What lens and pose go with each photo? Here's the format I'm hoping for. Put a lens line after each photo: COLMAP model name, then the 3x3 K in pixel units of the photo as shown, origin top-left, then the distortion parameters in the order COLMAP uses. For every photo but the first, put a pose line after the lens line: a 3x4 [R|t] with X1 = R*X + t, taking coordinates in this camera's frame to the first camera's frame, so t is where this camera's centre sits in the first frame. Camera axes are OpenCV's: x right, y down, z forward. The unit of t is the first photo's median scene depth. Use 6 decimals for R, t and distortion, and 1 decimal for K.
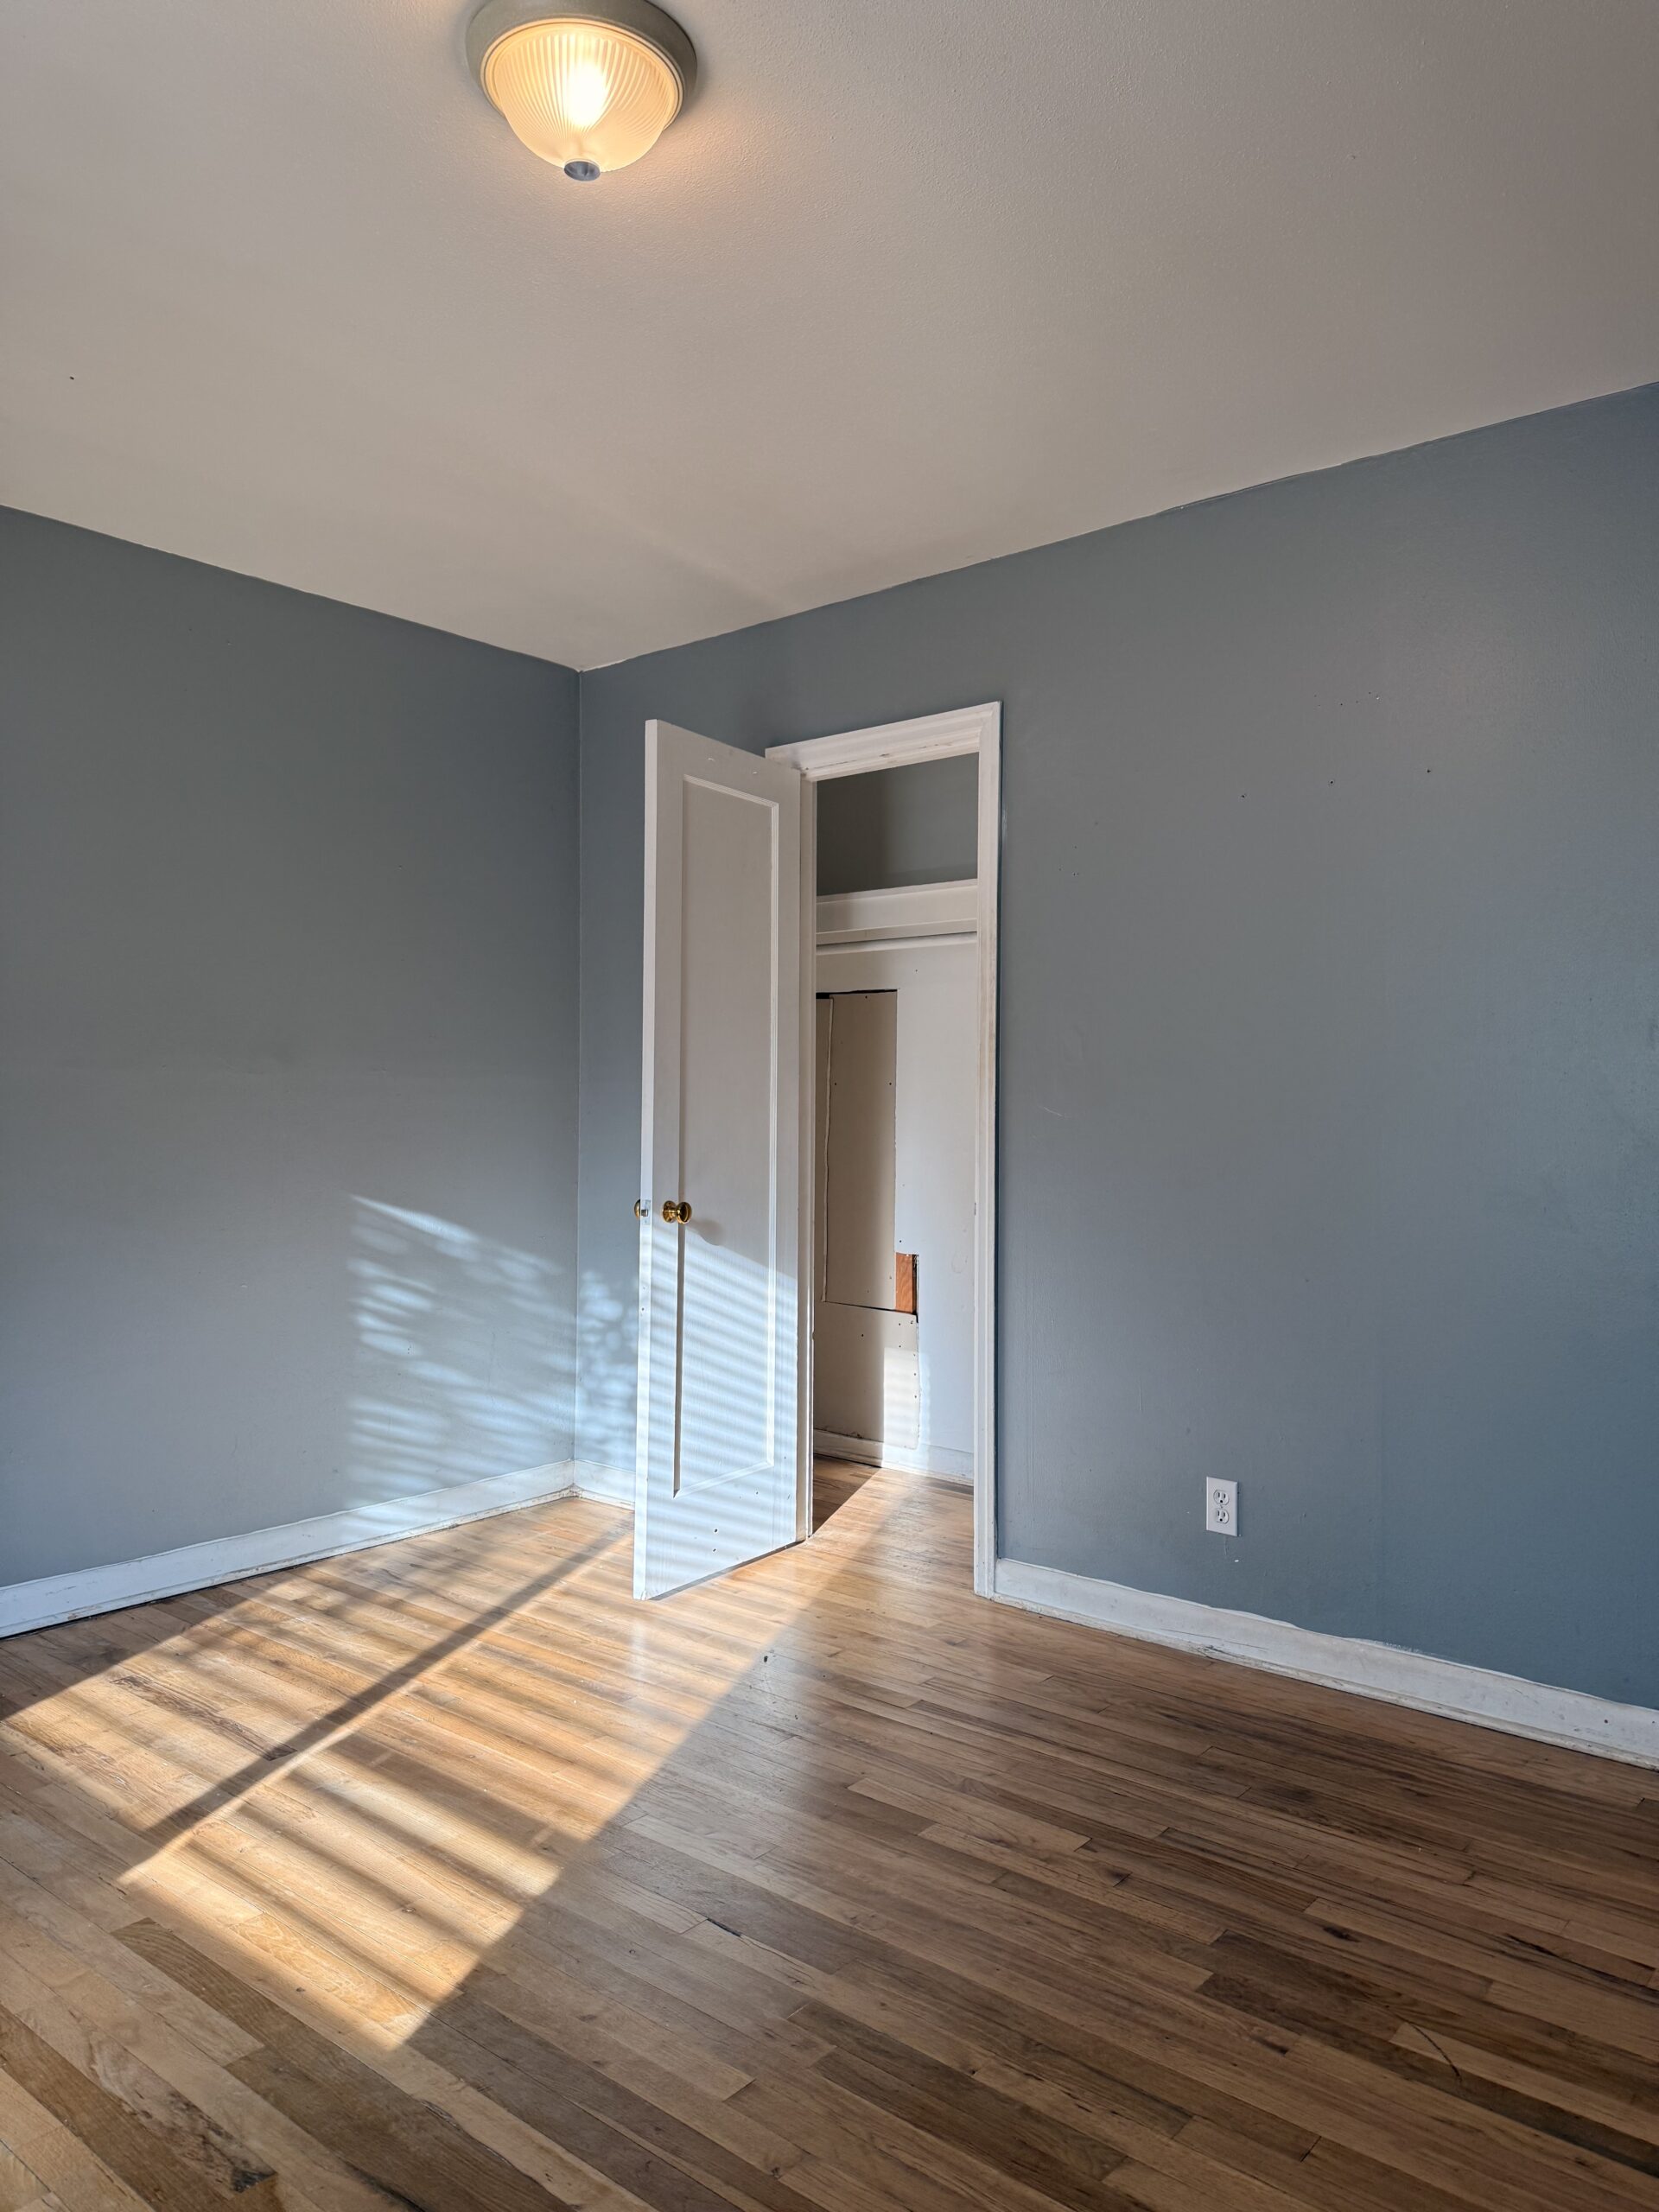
lens RADIAL K [[1558.7, 0, 828.9], [0, 1558.7, 1103.2], [0, 0, 1]] dist [0.029215, -0.027057]
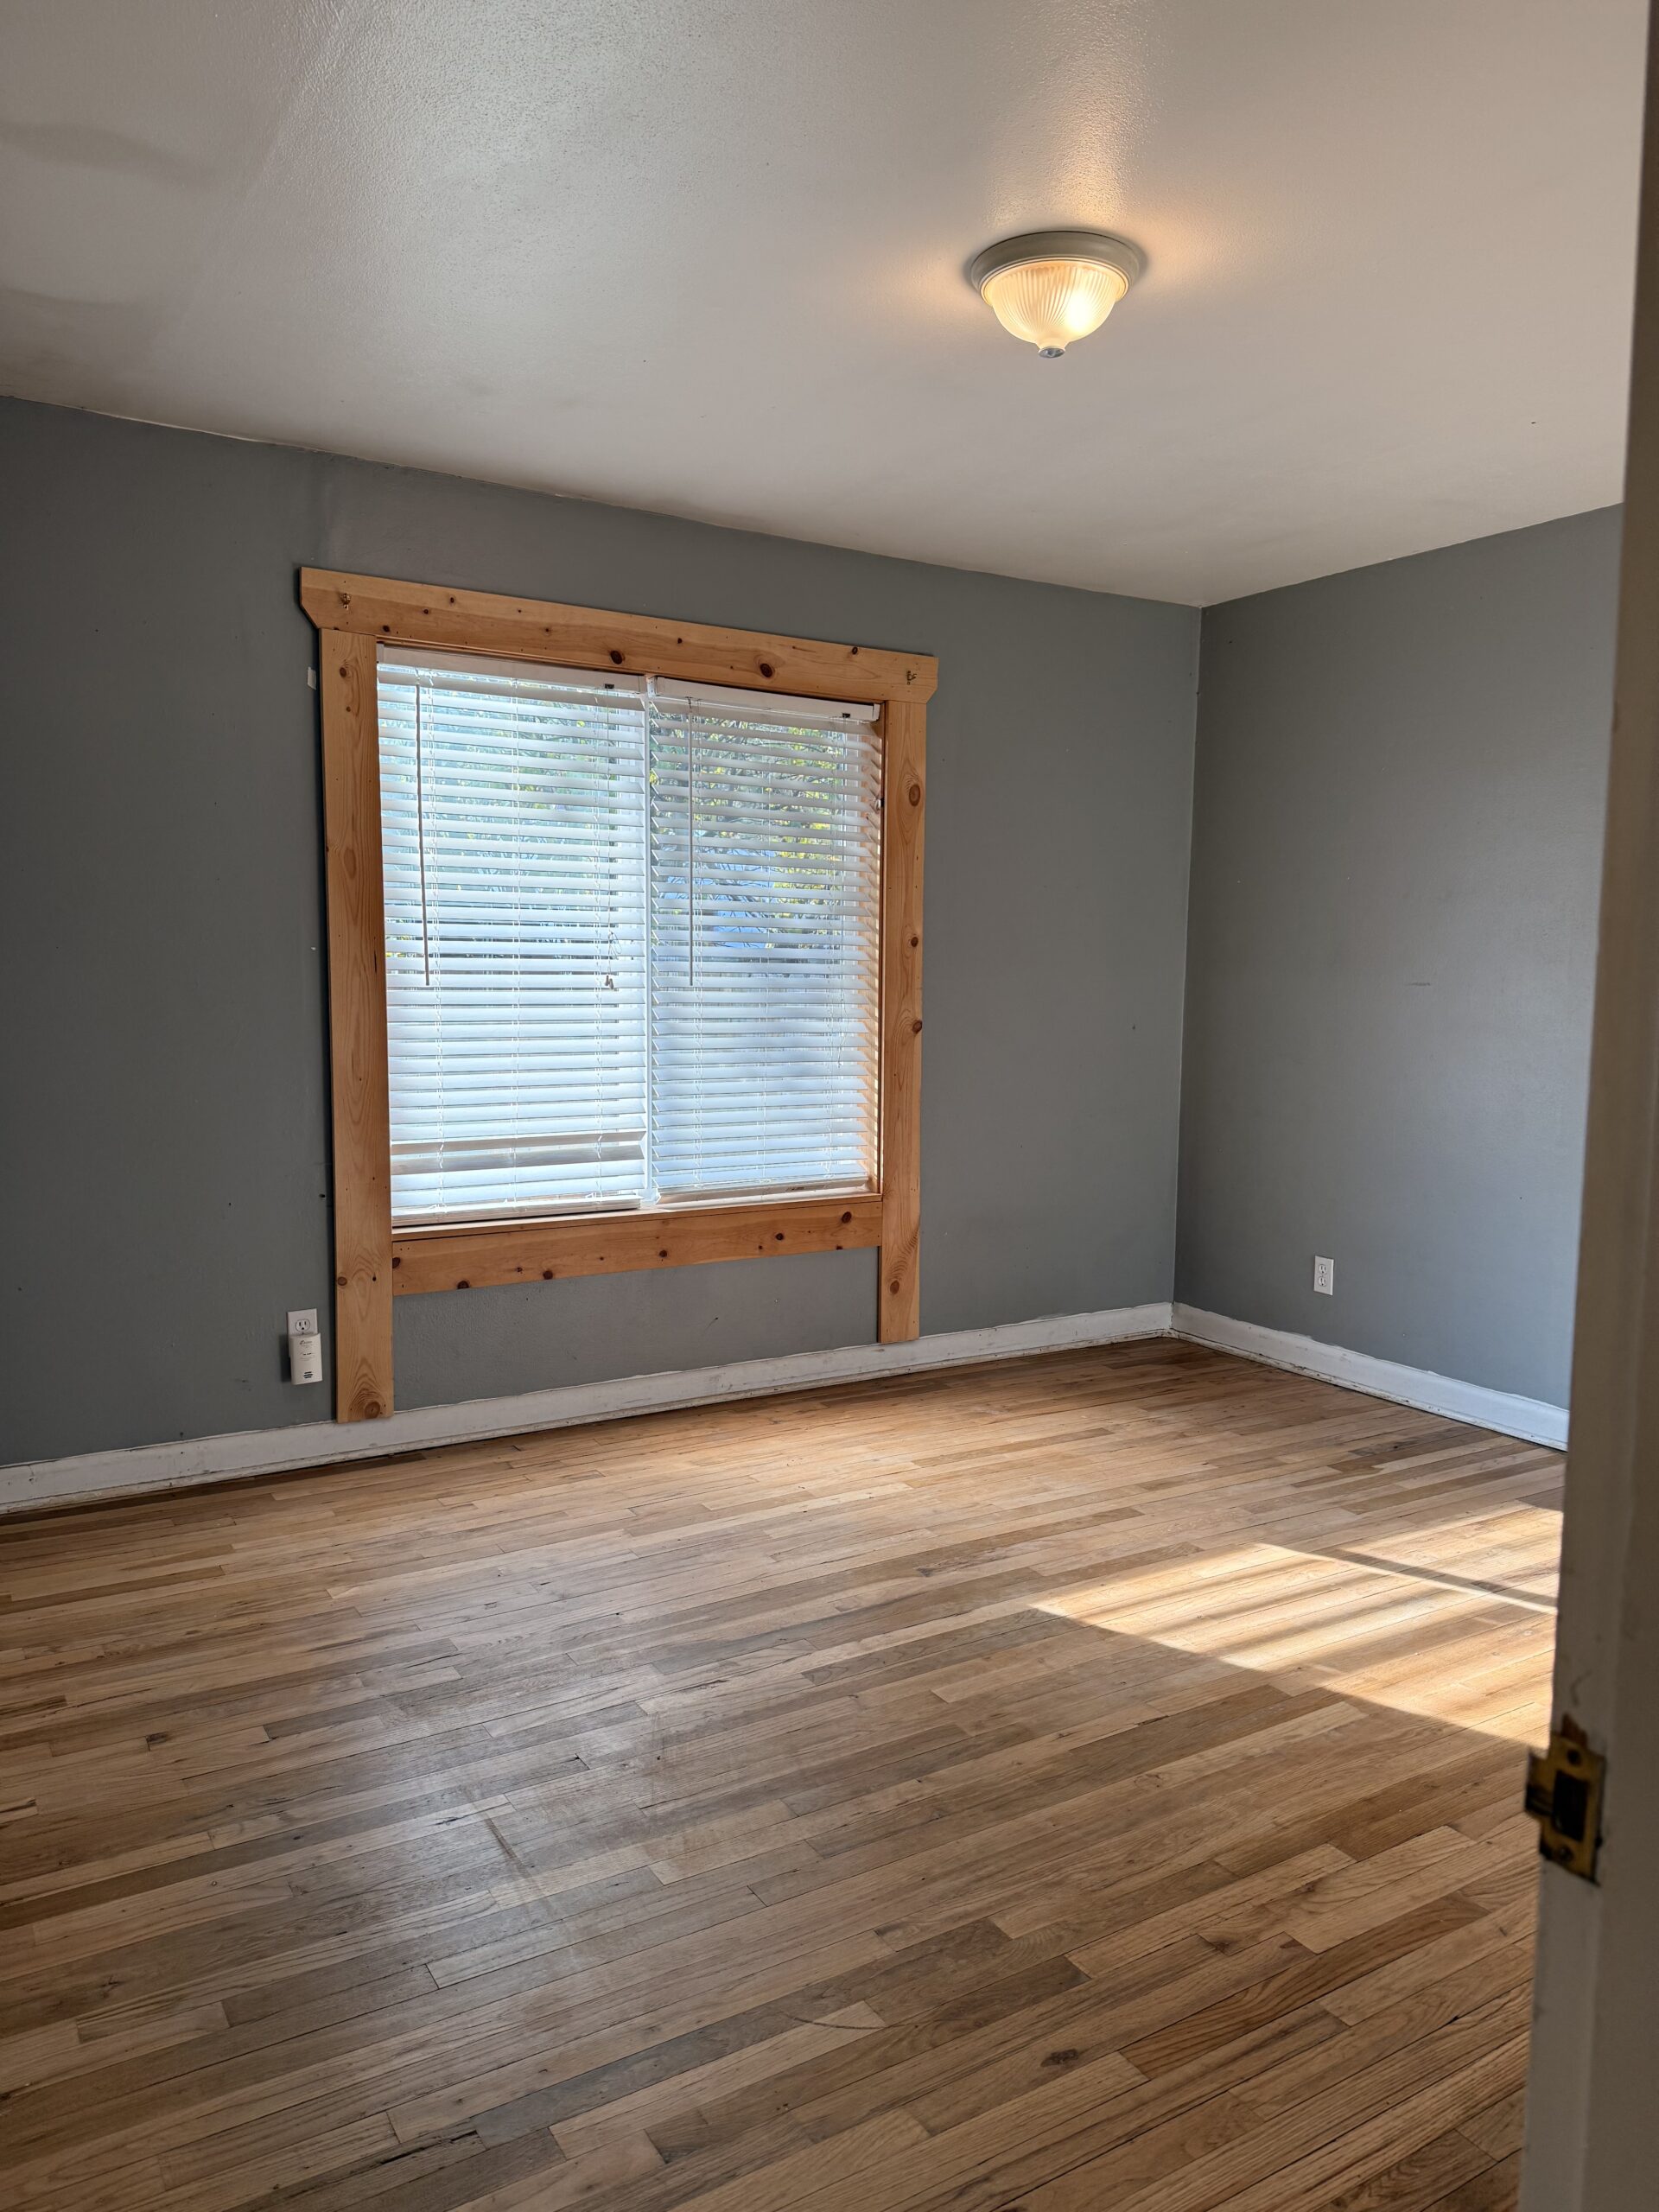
lens RADIAL K [[1558.7, 0, 827.4], [0, 1558.7, 1106.6], [0, 0, 1]] dist [0.029215, -0.027057]
pose [[-0.308408, 0.081404, -0.947765, 1.037067], [-0.019469, 0.995583, 0.091846, -0.044078], [0.951055, 0.046778, -0.305461, 1.036545]]
